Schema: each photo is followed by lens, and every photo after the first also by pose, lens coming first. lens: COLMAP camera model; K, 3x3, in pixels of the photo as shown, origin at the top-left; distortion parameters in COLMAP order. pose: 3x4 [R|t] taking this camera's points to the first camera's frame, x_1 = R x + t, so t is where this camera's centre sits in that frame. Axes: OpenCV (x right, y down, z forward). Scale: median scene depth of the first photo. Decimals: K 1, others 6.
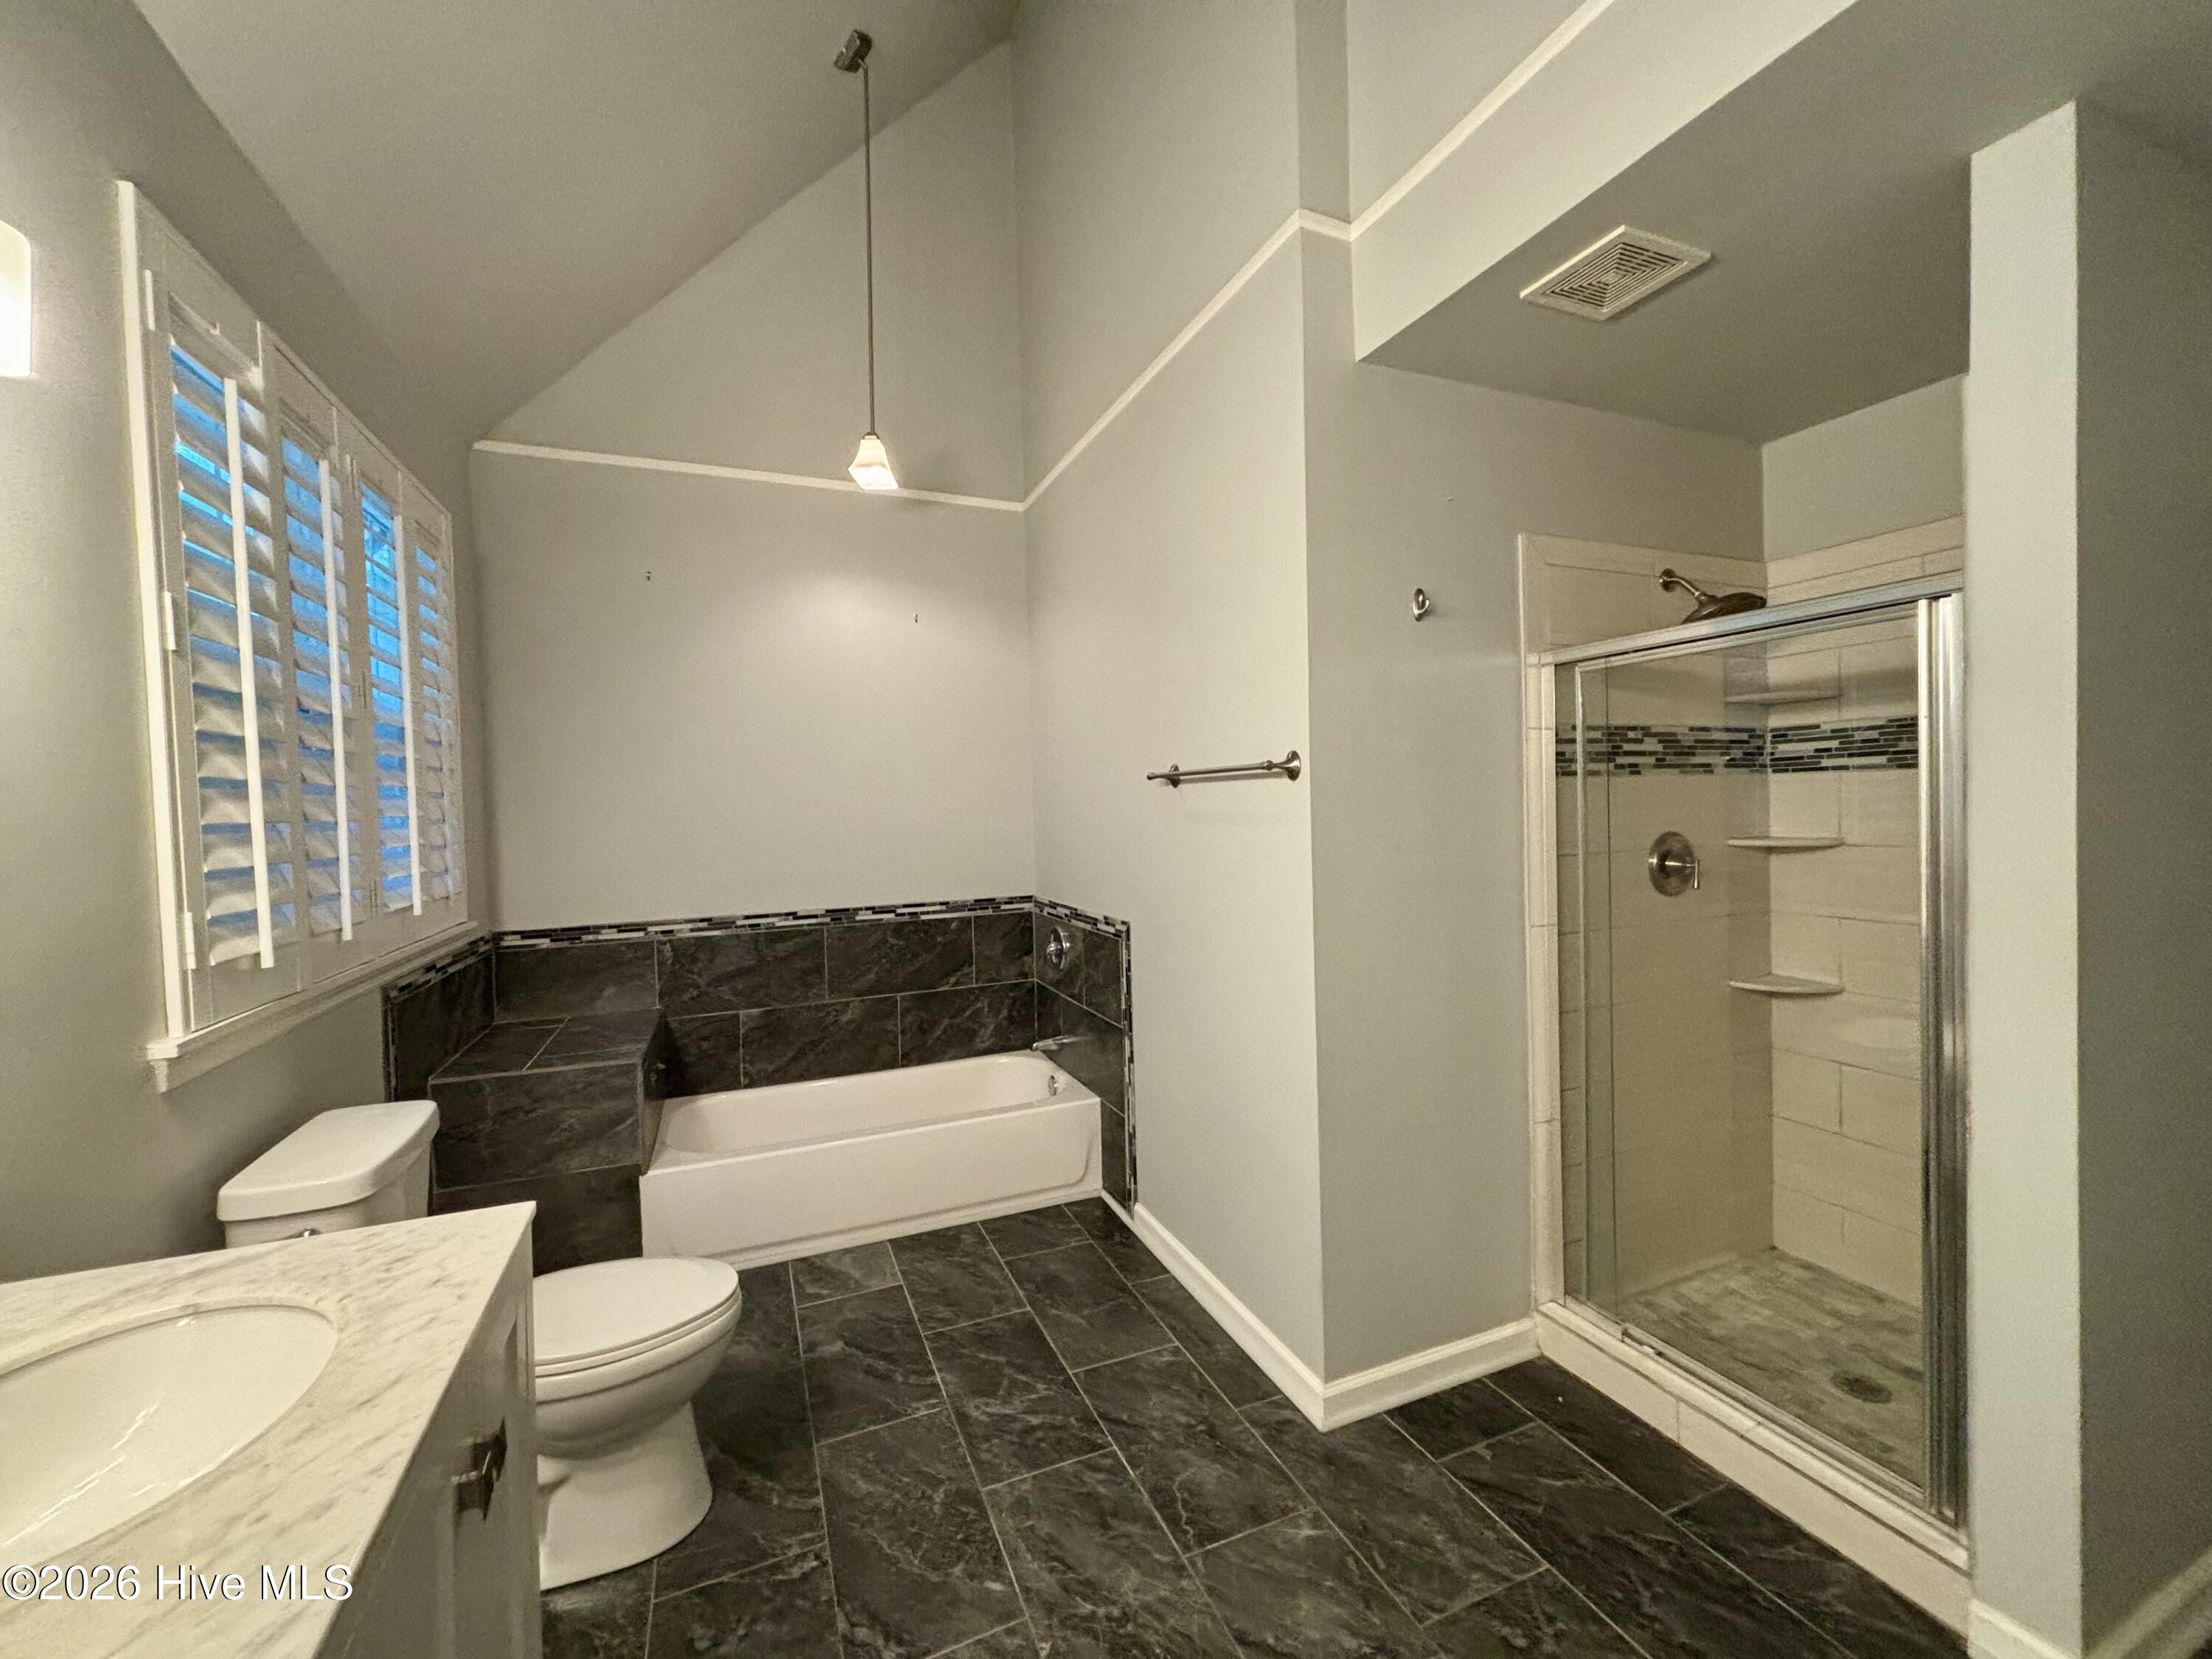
lens RADIAL K [[894.6, 0, 1106.2], [0, 894.6, 825.9], [0, 0, 1]] dist [-0.001145, -0.000930]
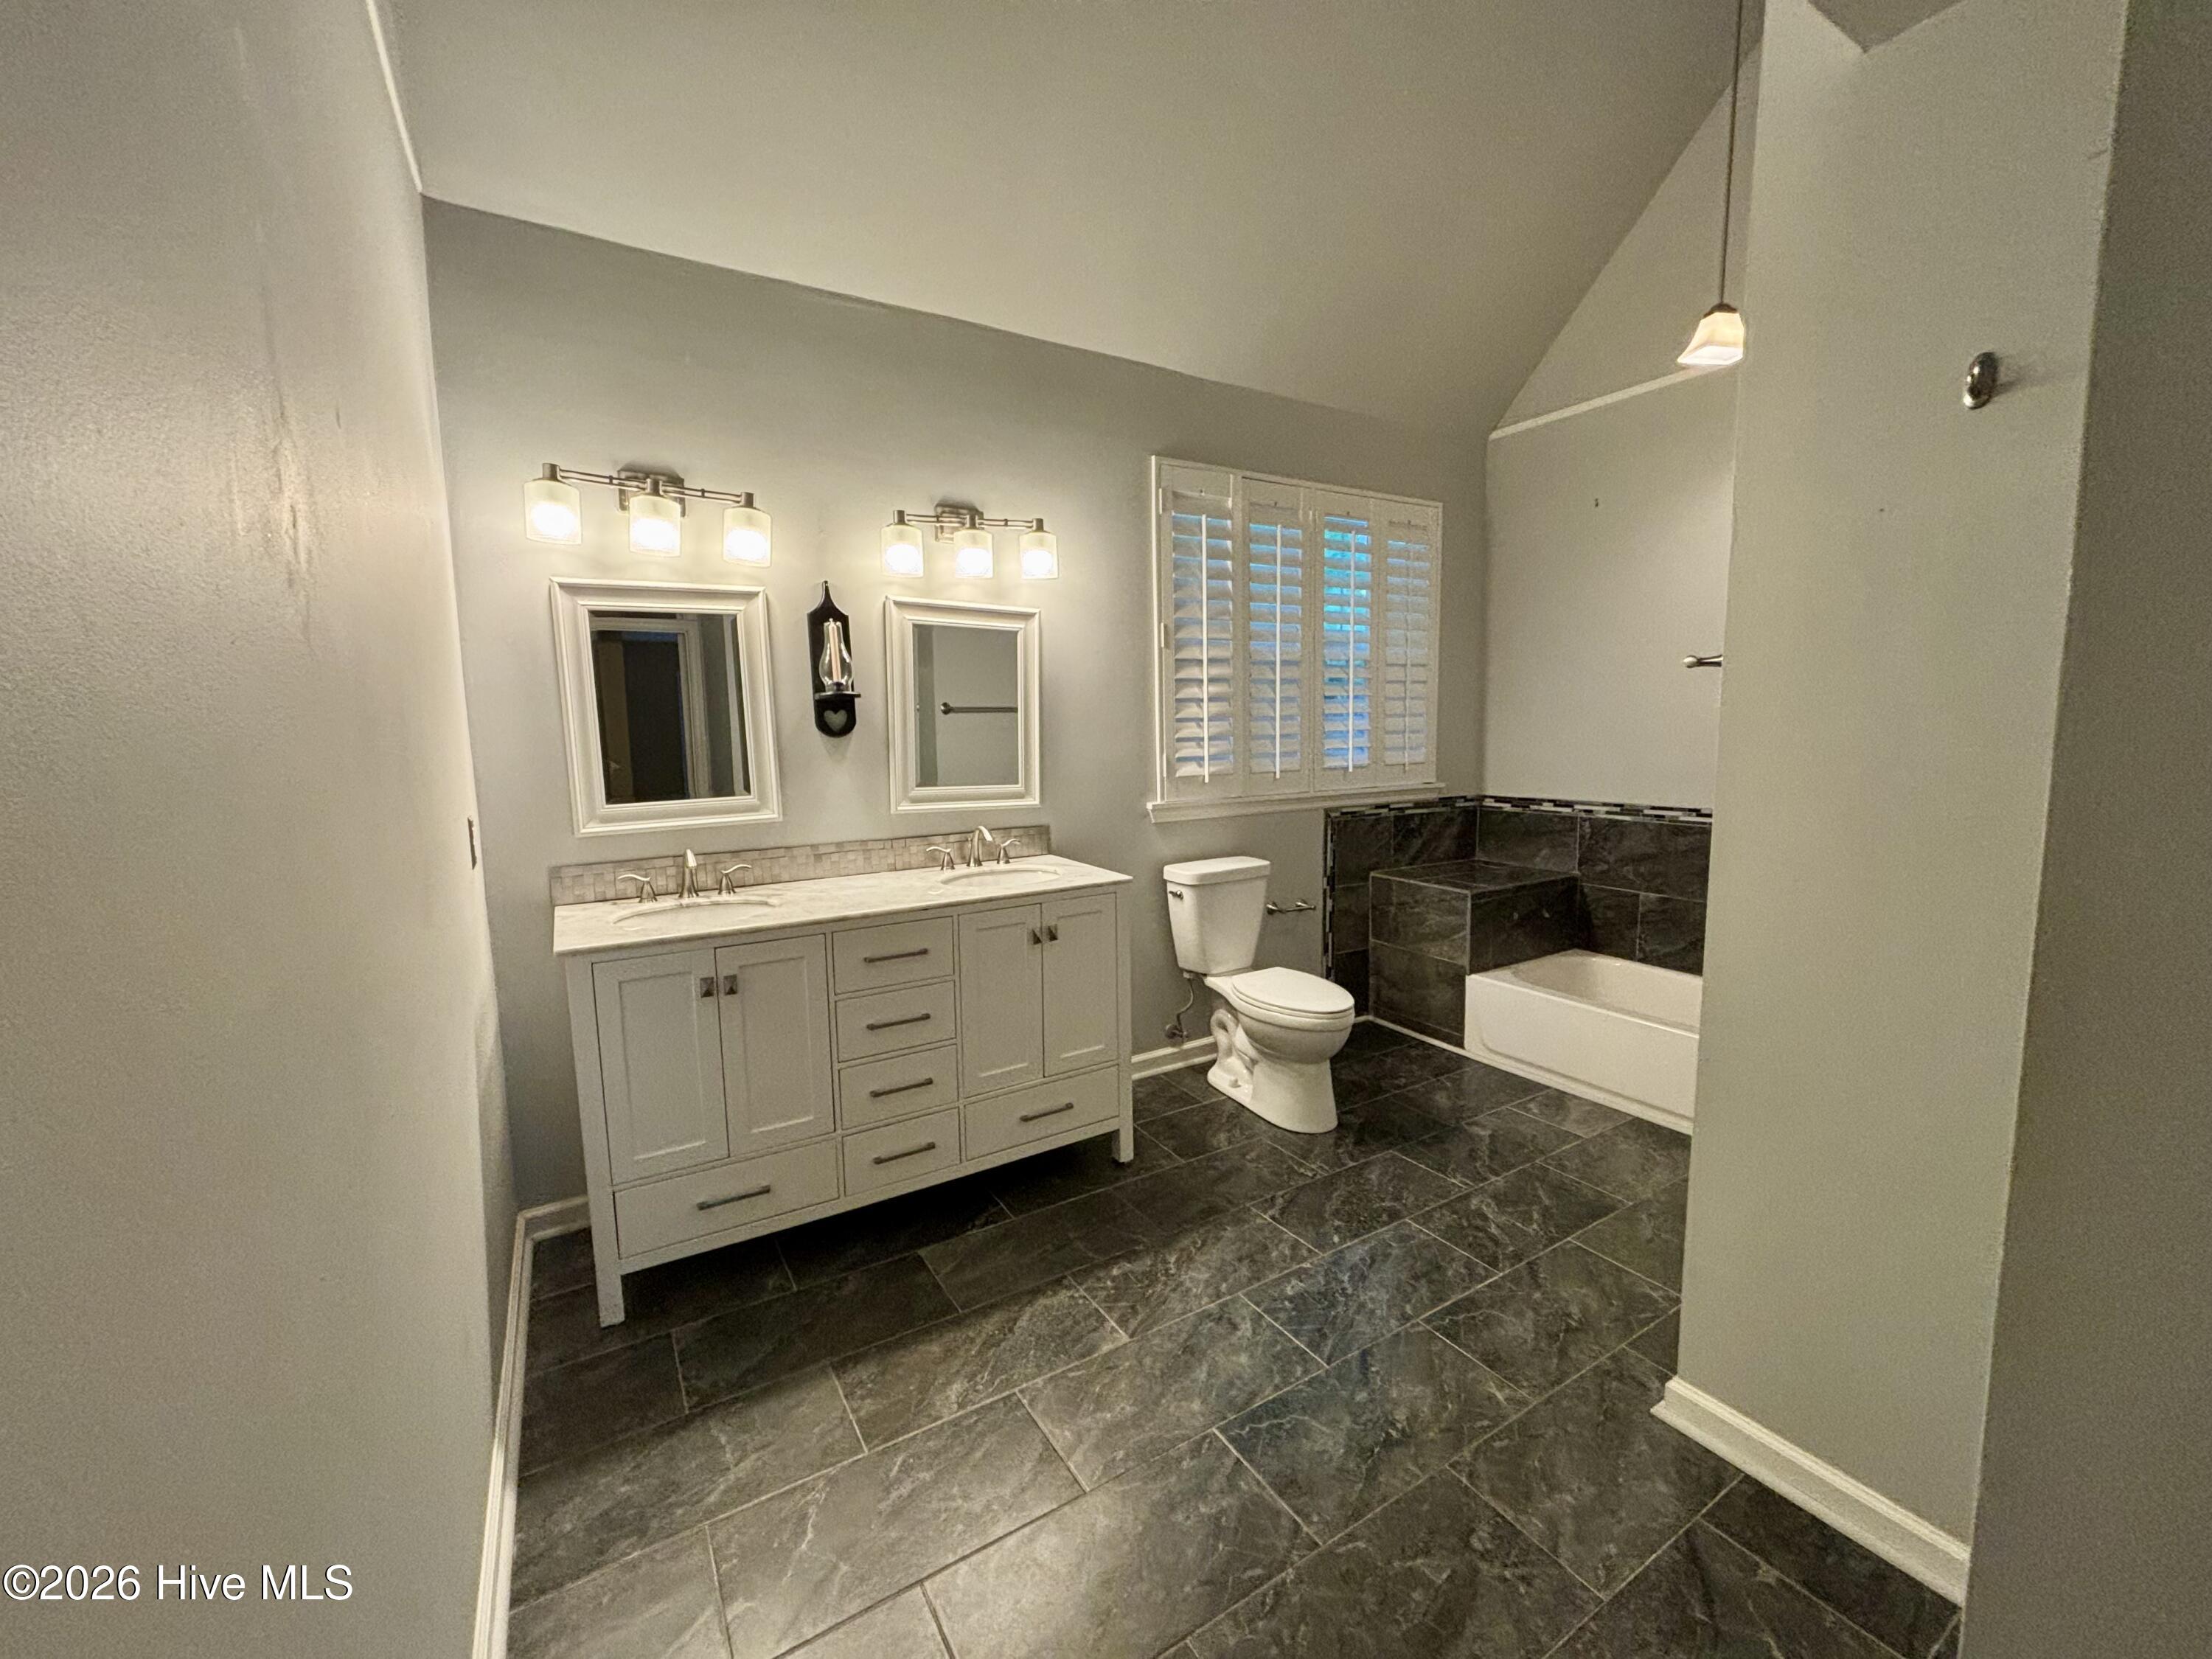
lens RADIAL K [[894.6, 0, 1108.7], [0, 894.6, 830.4], [0, 0, 1]] dist [-0.001145, -0.000930]
pose [[0.151096, 0.140513, -0.978482, 0.816240], [-0.010713, 0.990021, 0.140516, -0.022382], [0.988461, -0.010749, 0.151094, 0.277552]]
